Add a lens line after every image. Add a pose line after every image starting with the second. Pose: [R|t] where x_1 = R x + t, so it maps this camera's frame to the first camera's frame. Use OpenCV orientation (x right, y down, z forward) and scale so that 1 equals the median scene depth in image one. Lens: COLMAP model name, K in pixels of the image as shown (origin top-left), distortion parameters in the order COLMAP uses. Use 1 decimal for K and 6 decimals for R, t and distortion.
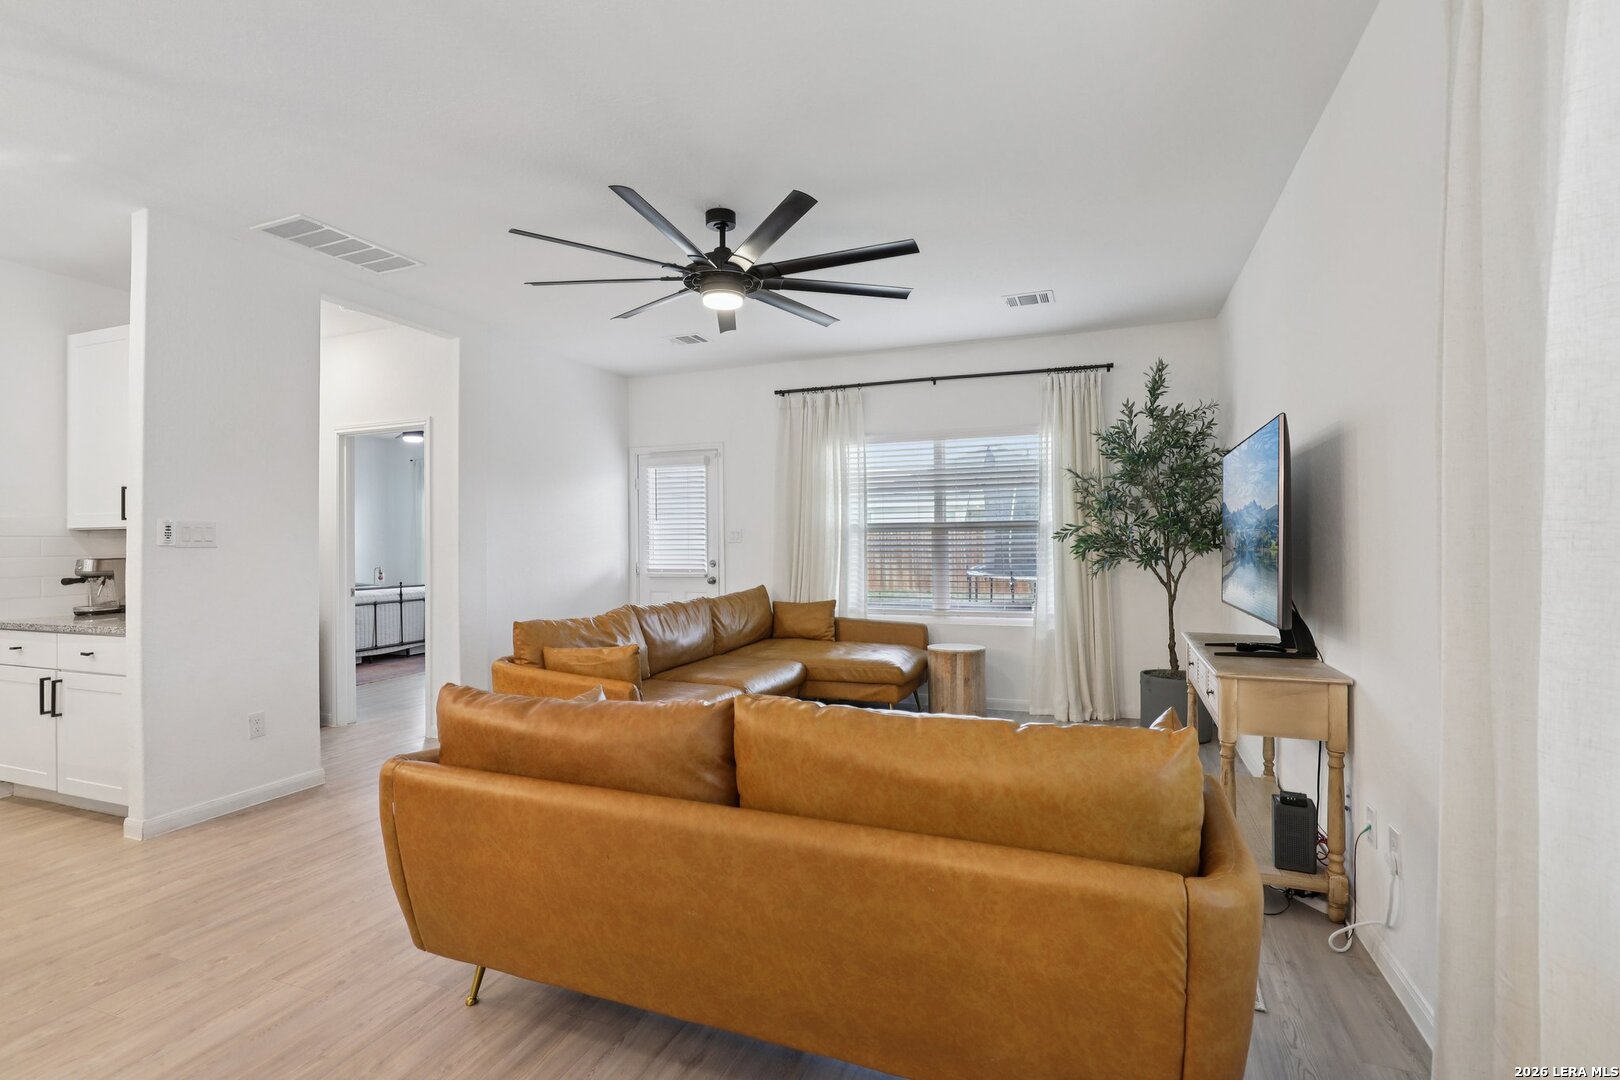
lens RADIAL K [[748.8, 0, 834.5], [0, 748.8, 539.0], [0, 0, 1]] dist [-0.015630, 0.005858]
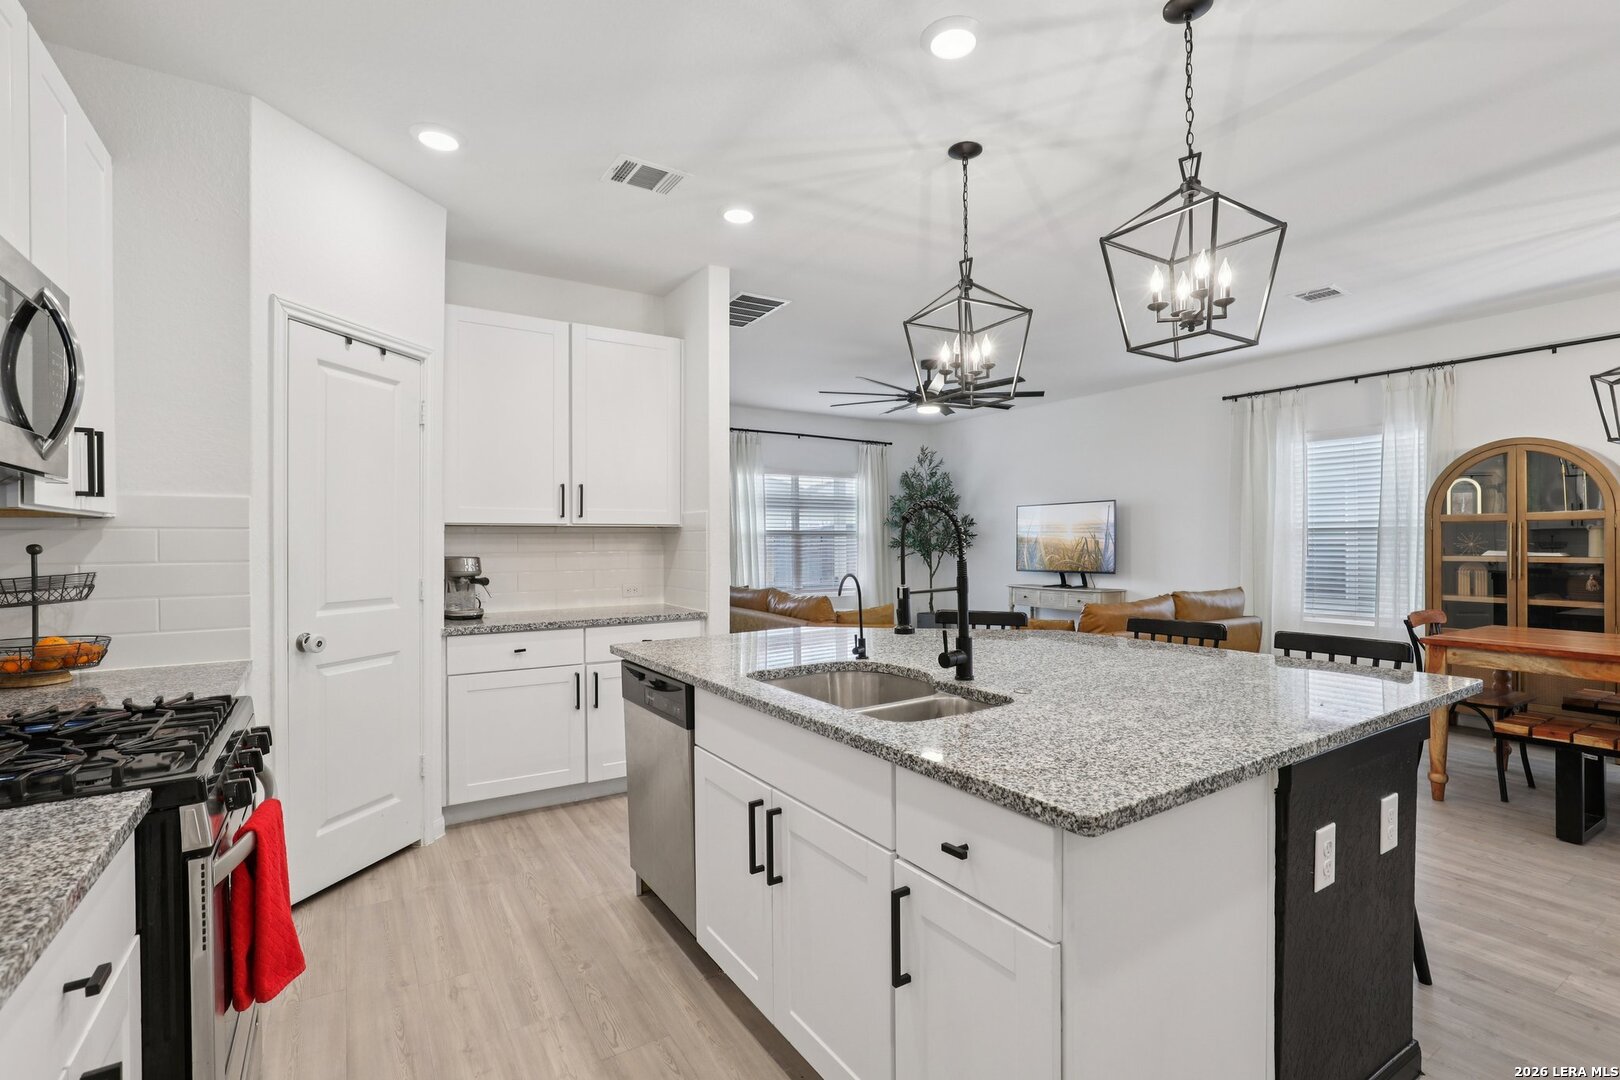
lens RADIAL K [[748.8, 0, 816.3], [0, 748.8, 538.9], [0, 0, 1]] dist [-0.015630, 0.005858]
pose [[0.594714, 0.009825, 0.803877, -1.553739], [-0.008007, 0.999948, -0.006297, 0.005525], [-0.803897, -0.002692, 0.594762, 0.124938]]
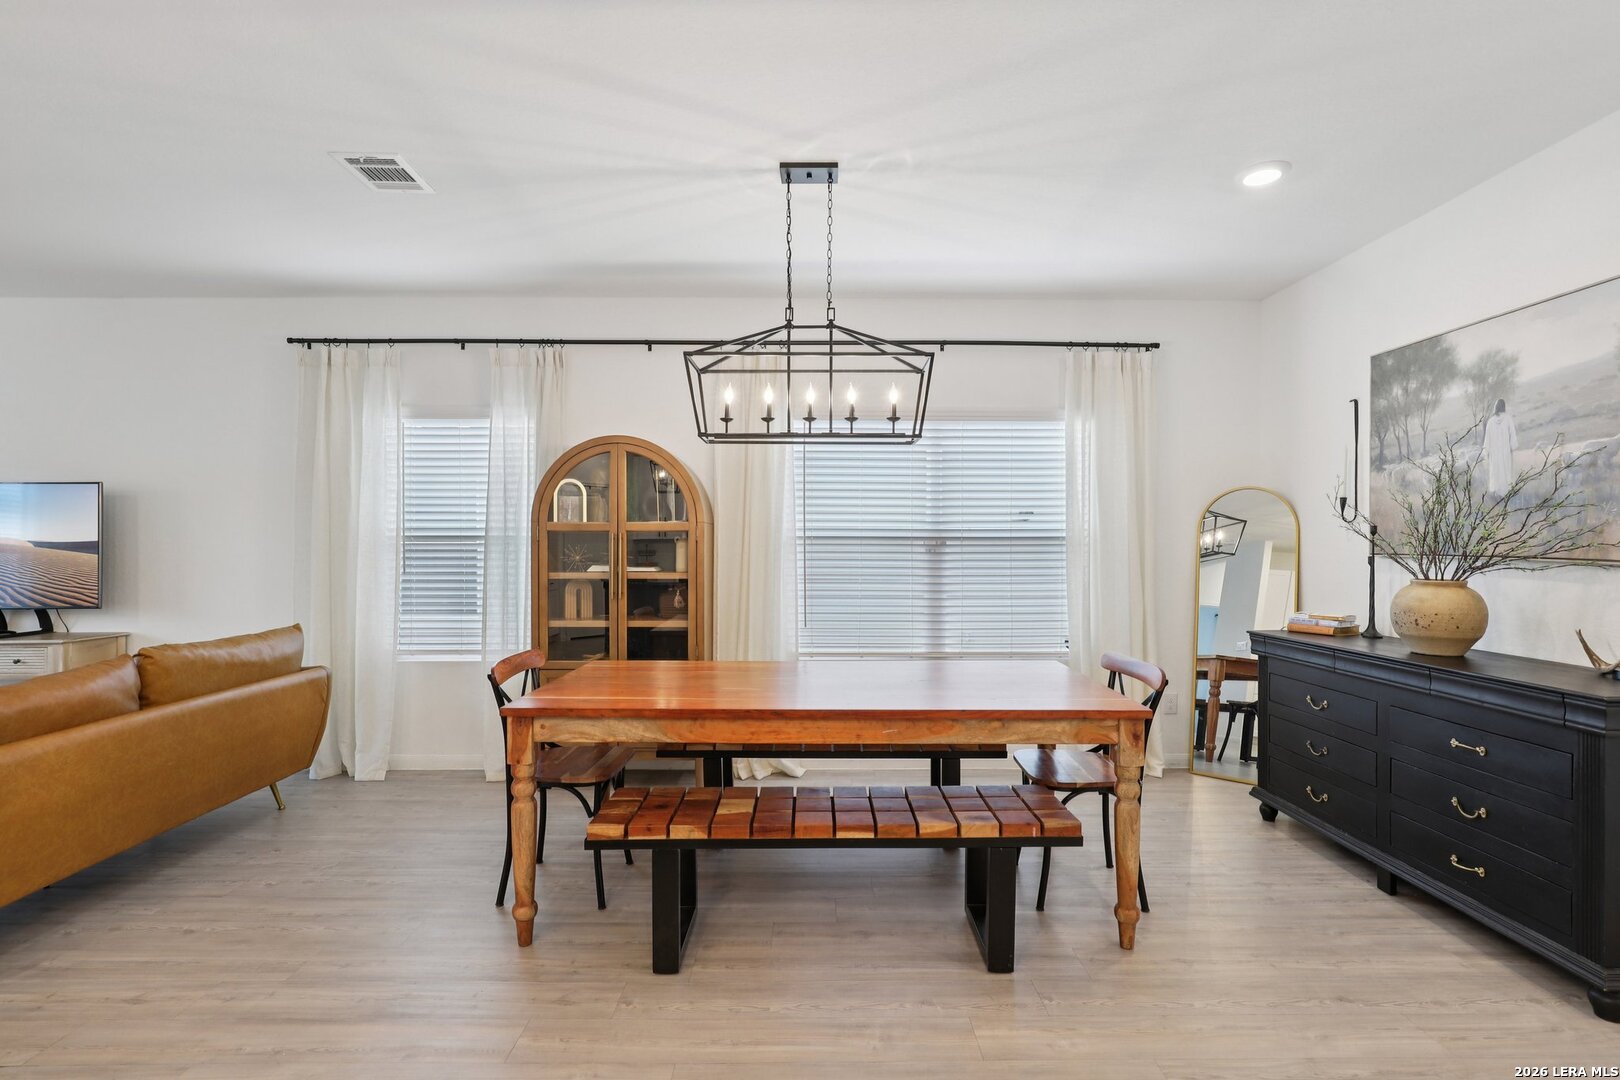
lens RADIAL K [[748.8, 0, 817.3], [0, 748.8, 551.8], [0, 0, 1]] dist [-0.015630, 0.005858]
pose [[-0.362108, -0.000391, 0.932136, -1.011587], [-0.005374, 0.999984, -0.001668, -0.011025], [-0.932121, -0.005613, -0.362104, 0.049399]]
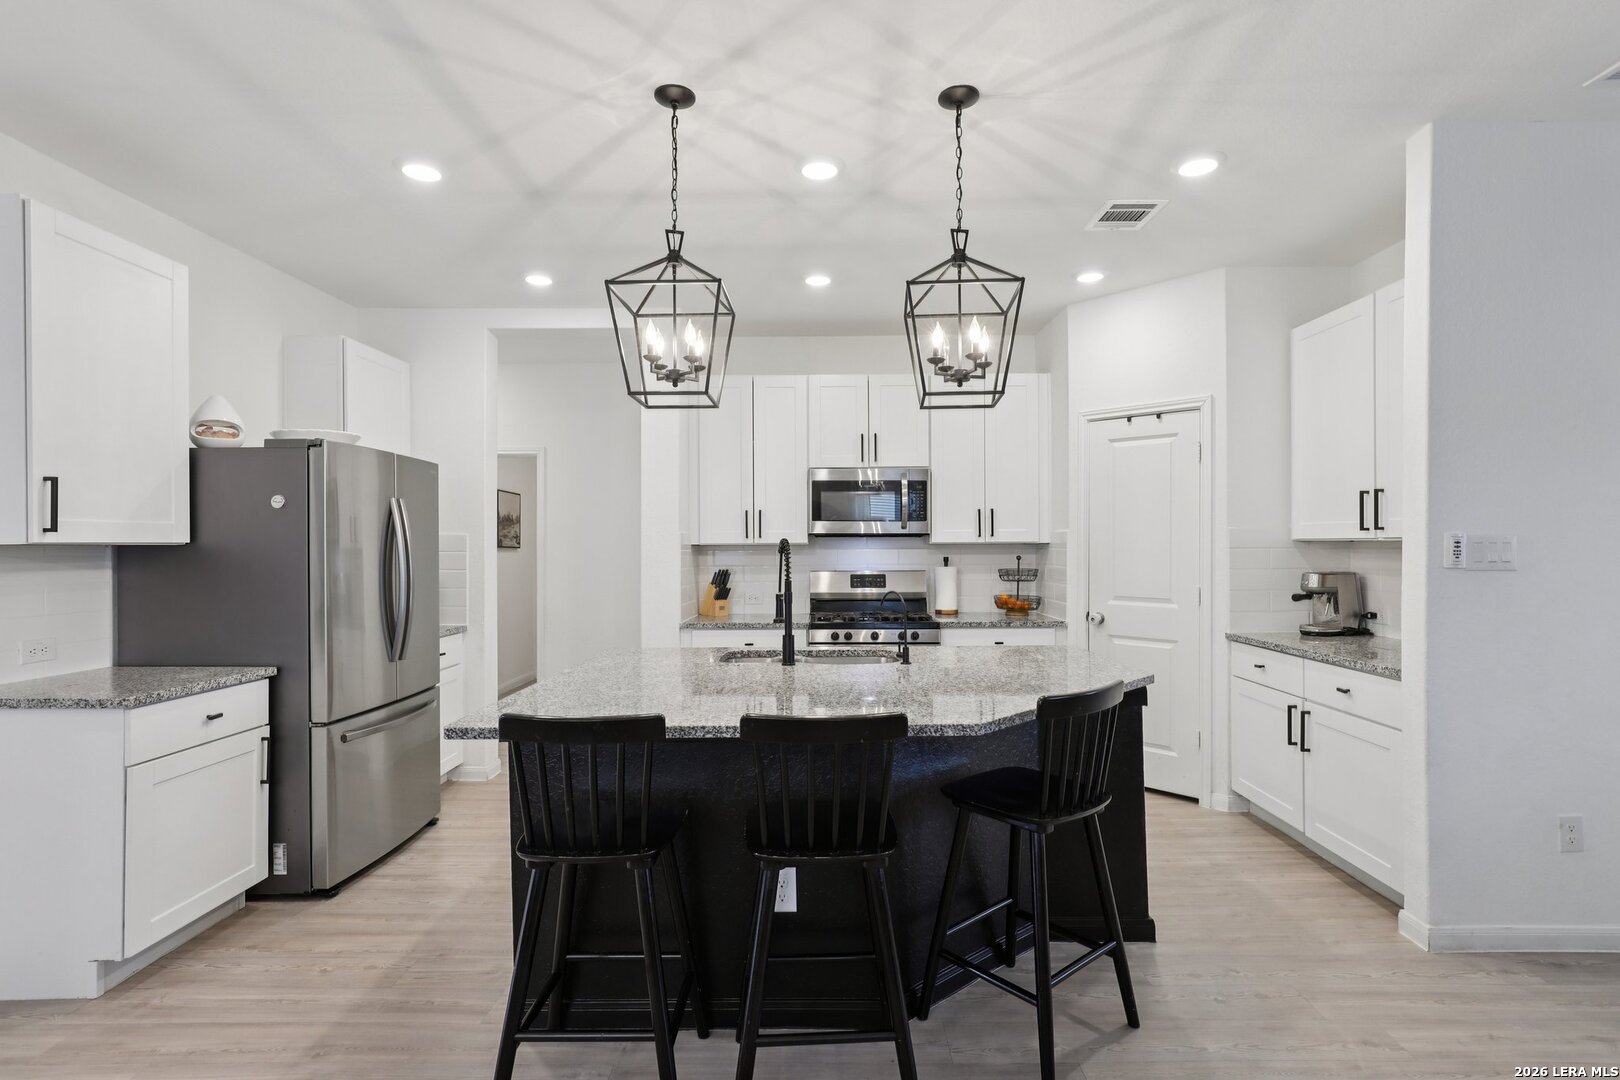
lens RADIAL K [[797.9, 0, 815.8], [0, 797.9, 545.6], [0, 0, 1]] dist [0.002032, 0.000343]
pose [[0.343967, 0.010354, -0.938925, -0.331297], [0.008410, 0.999865, 0.014107, -0.027507], [0.938944, -0.012749, 0.343834, 0.108086]]
